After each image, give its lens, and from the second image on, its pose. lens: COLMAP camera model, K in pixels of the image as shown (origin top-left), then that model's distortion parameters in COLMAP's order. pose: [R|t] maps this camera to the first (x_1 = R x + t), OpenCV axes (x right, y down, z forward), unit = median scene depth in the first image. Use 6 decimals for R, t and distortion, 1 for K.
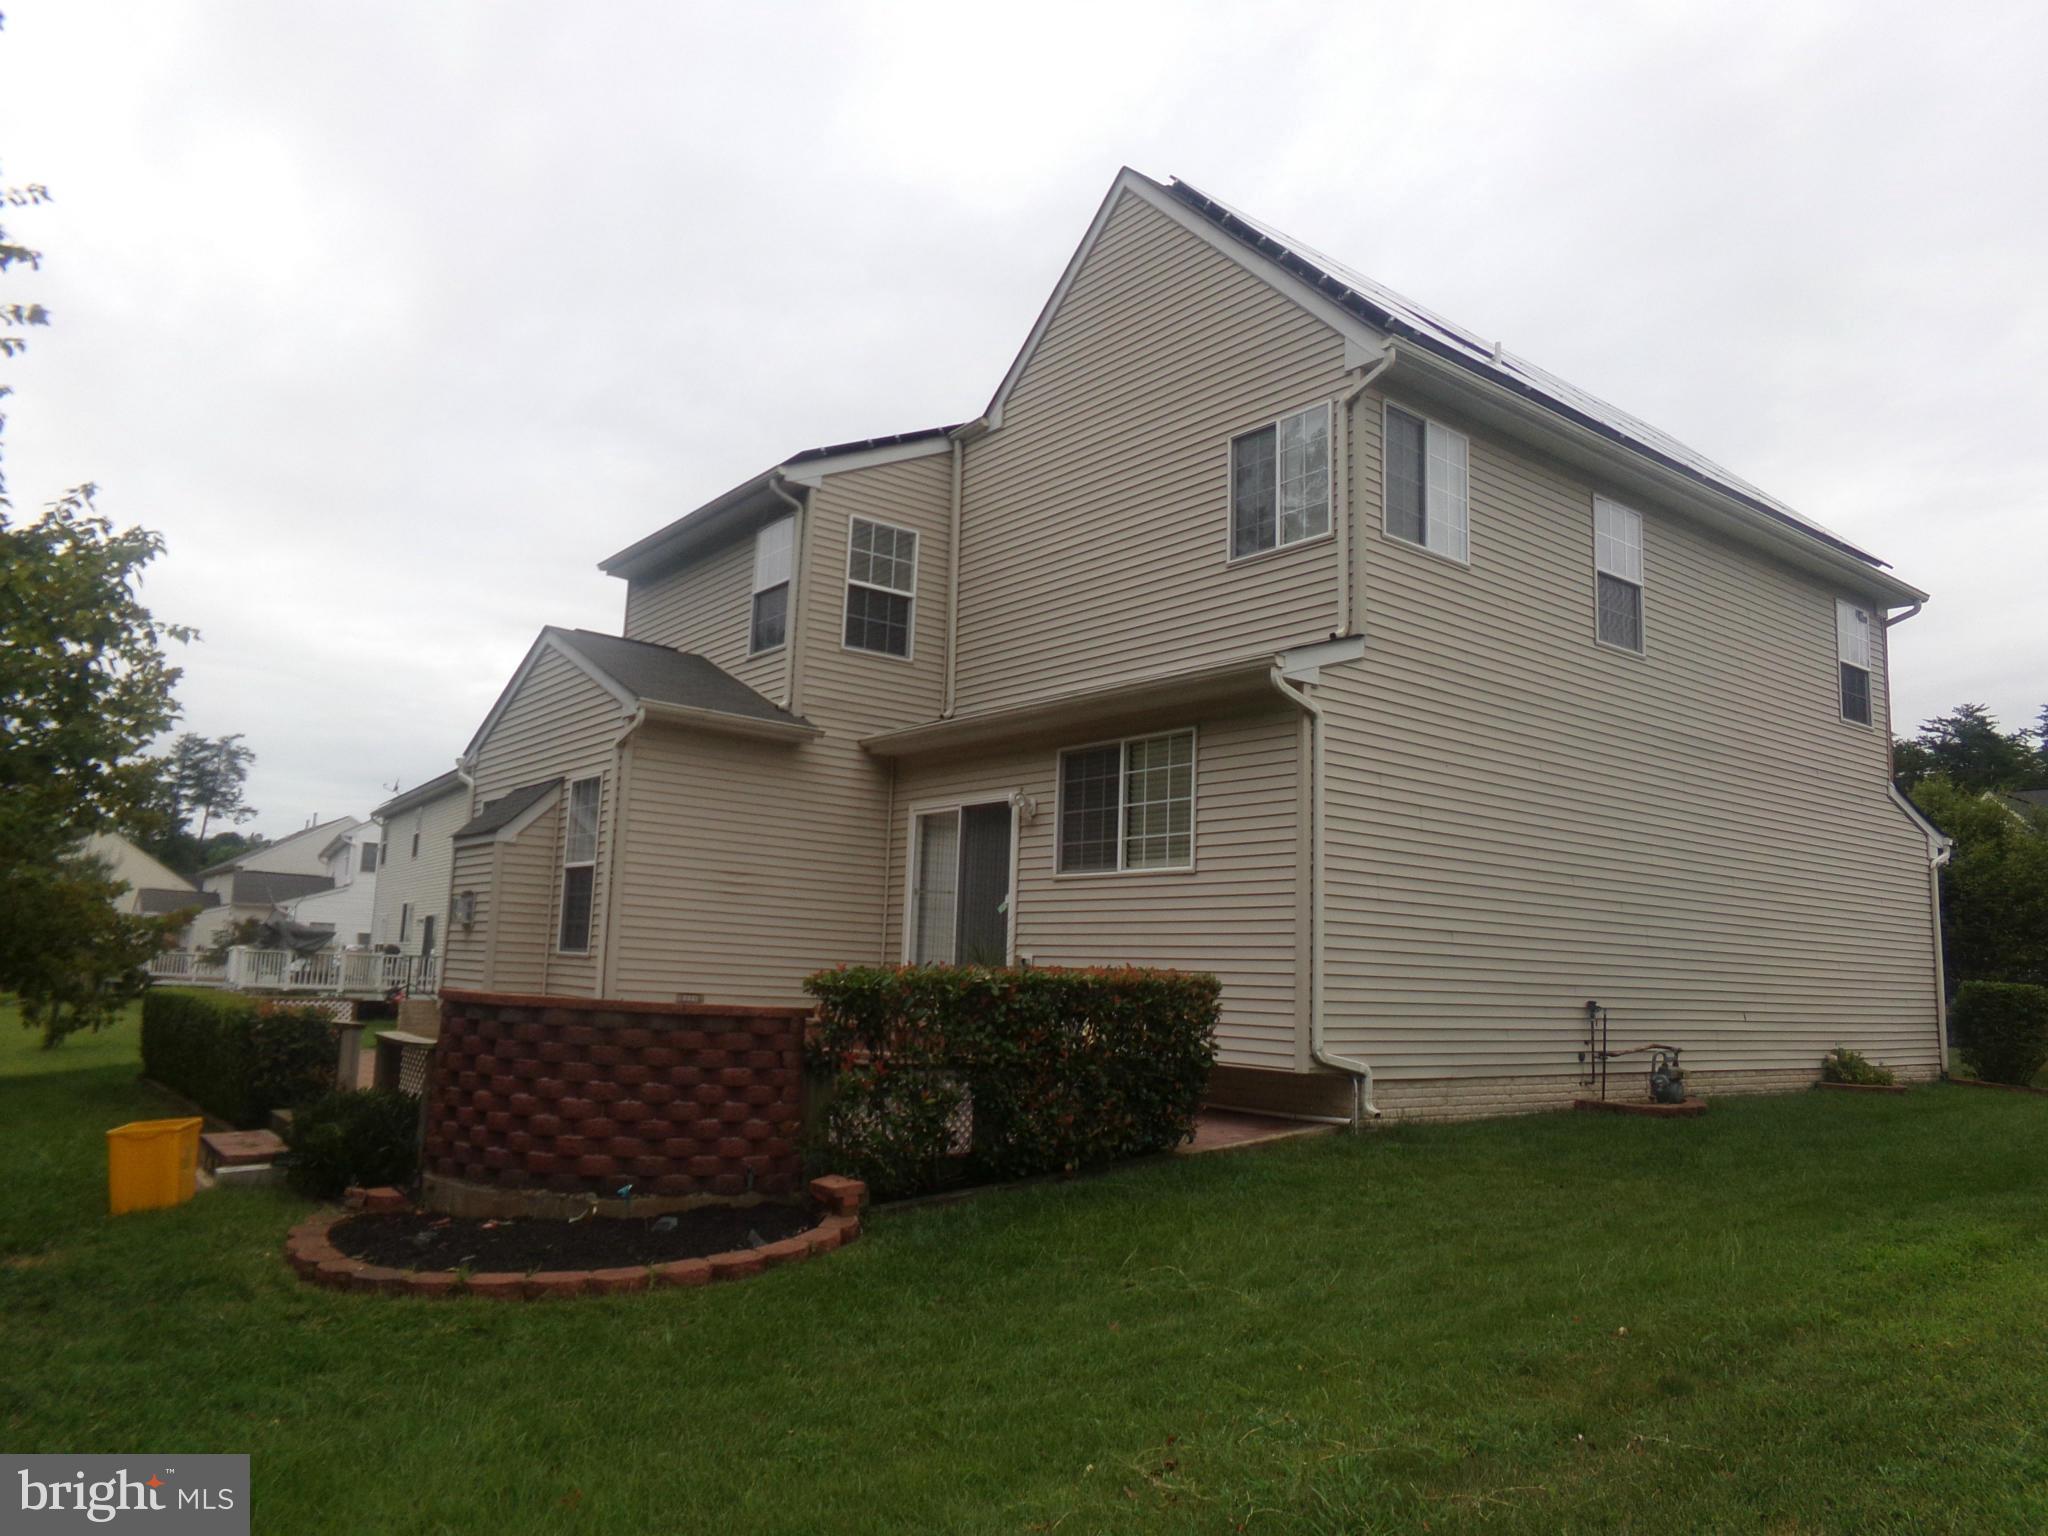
lens RADIAL K [[1416.4, 0, 1035.7], [0, 1416.4, 775.7], [0, 0, 1]] dist [-0.083432, 0.146344]
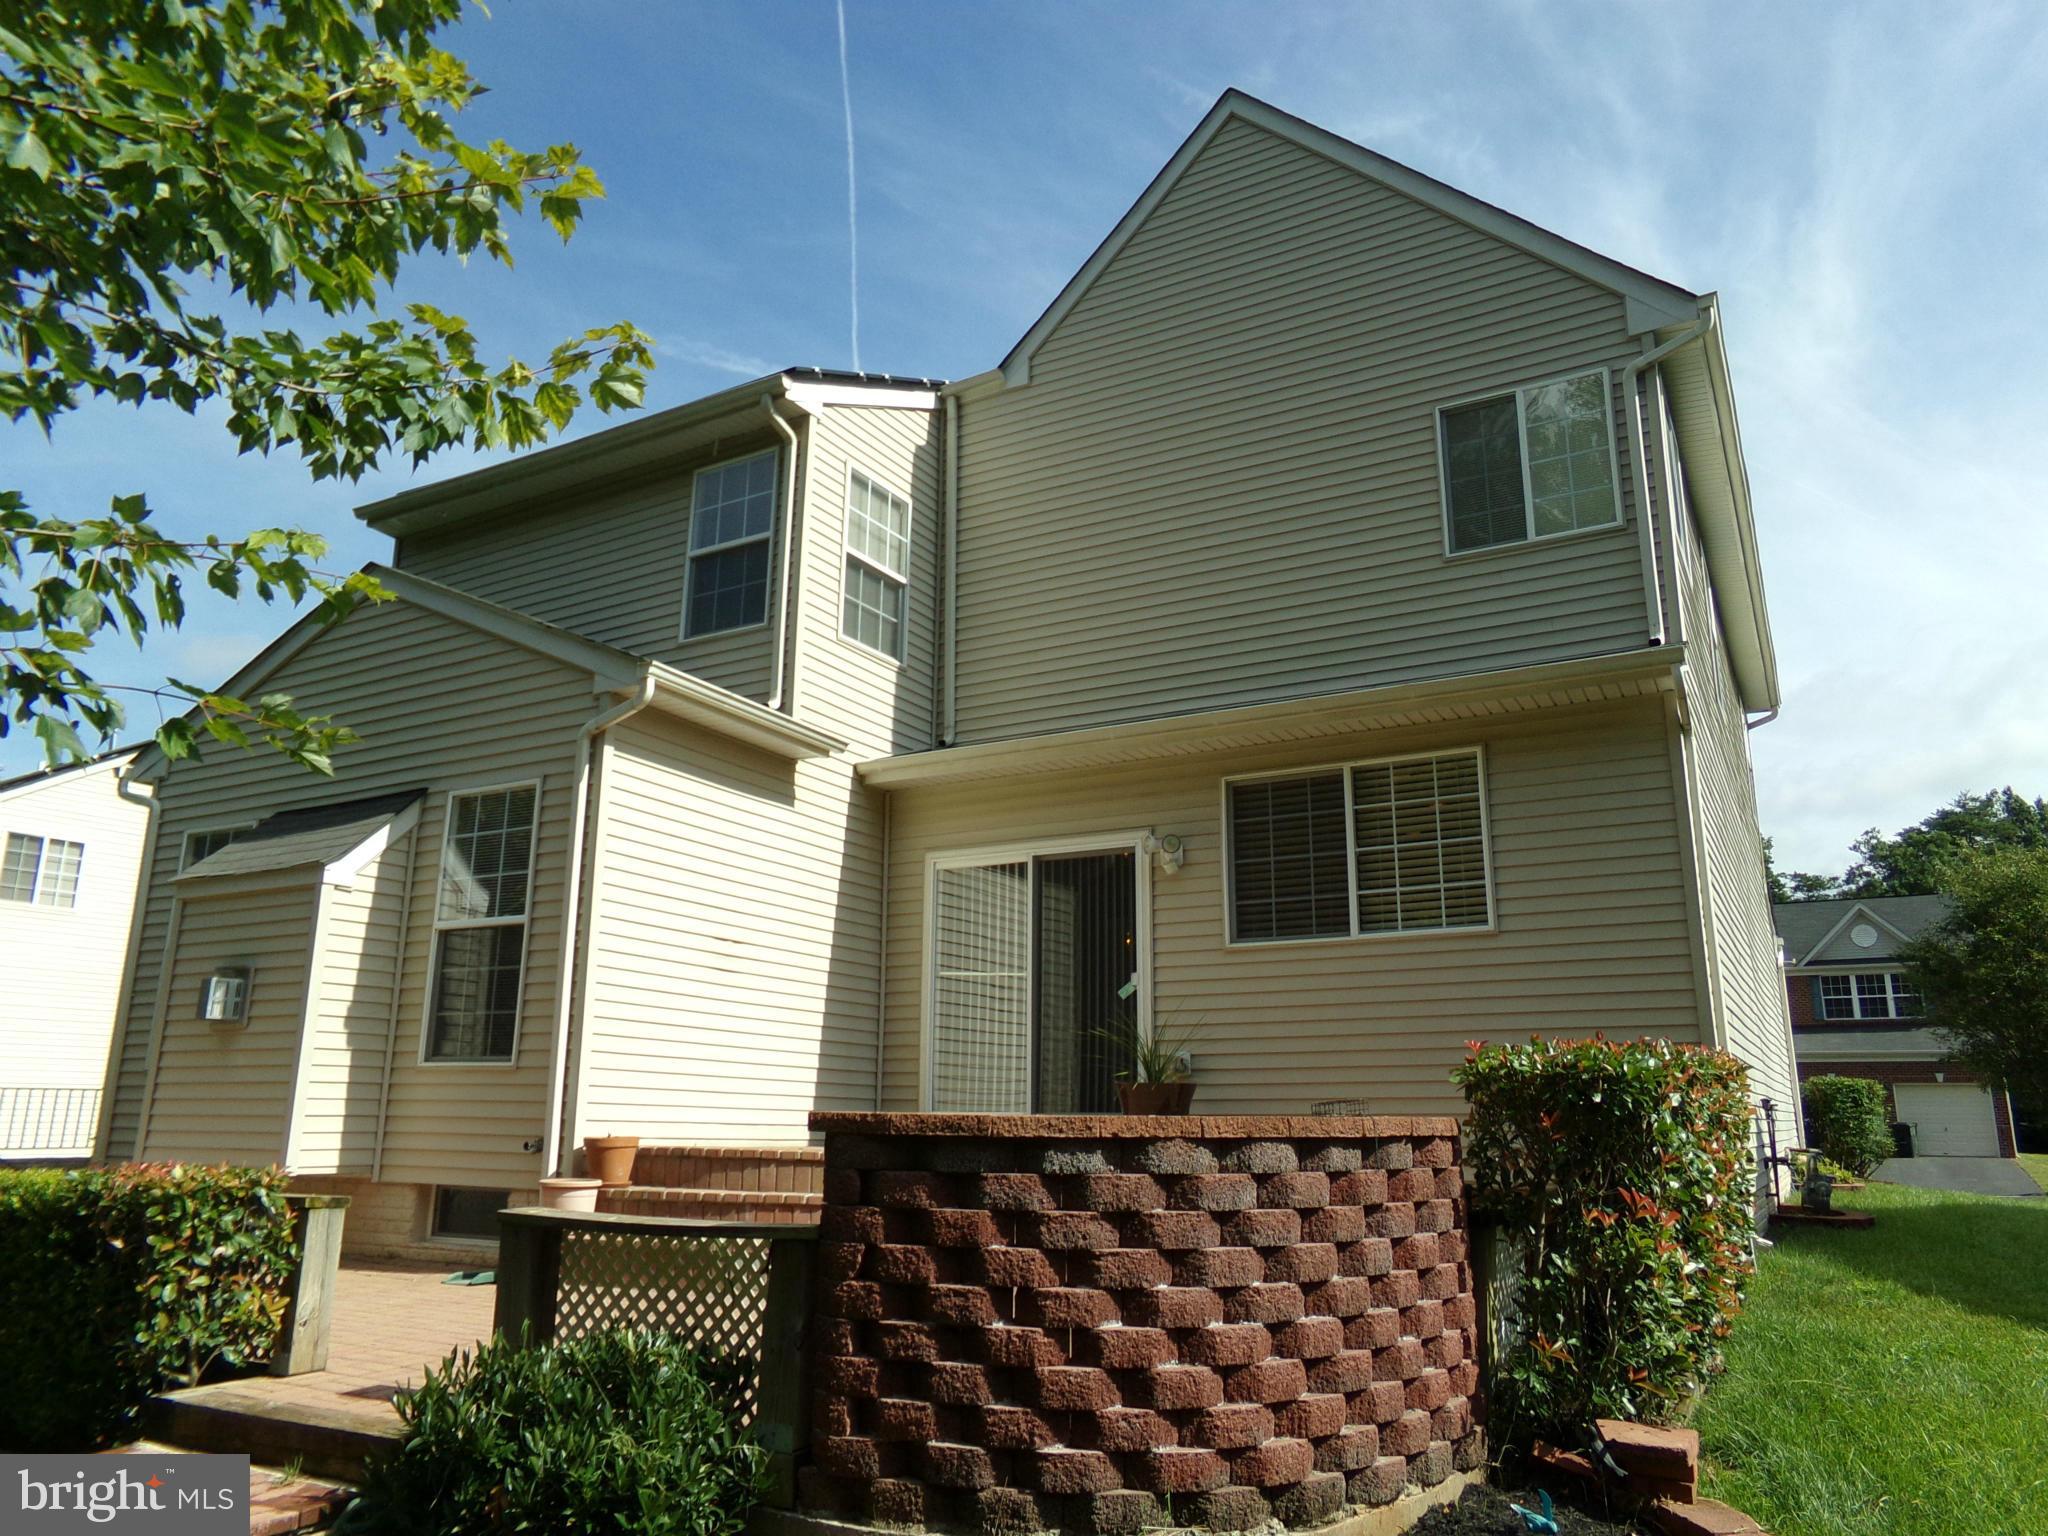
lens RADIAL K [[1416.4, 0, 1035.7], [0, 1416.4, 775.7], [0, 0, 1]] dist [-0.083432, 0.146344]
pose [[0.928594, 0.061045, 0.366042, -0.343417], [-0.029057, 0.995310, -0.092275, 0.051085], [-0.369958, 0.075050, 0.926012, 0.329590]]
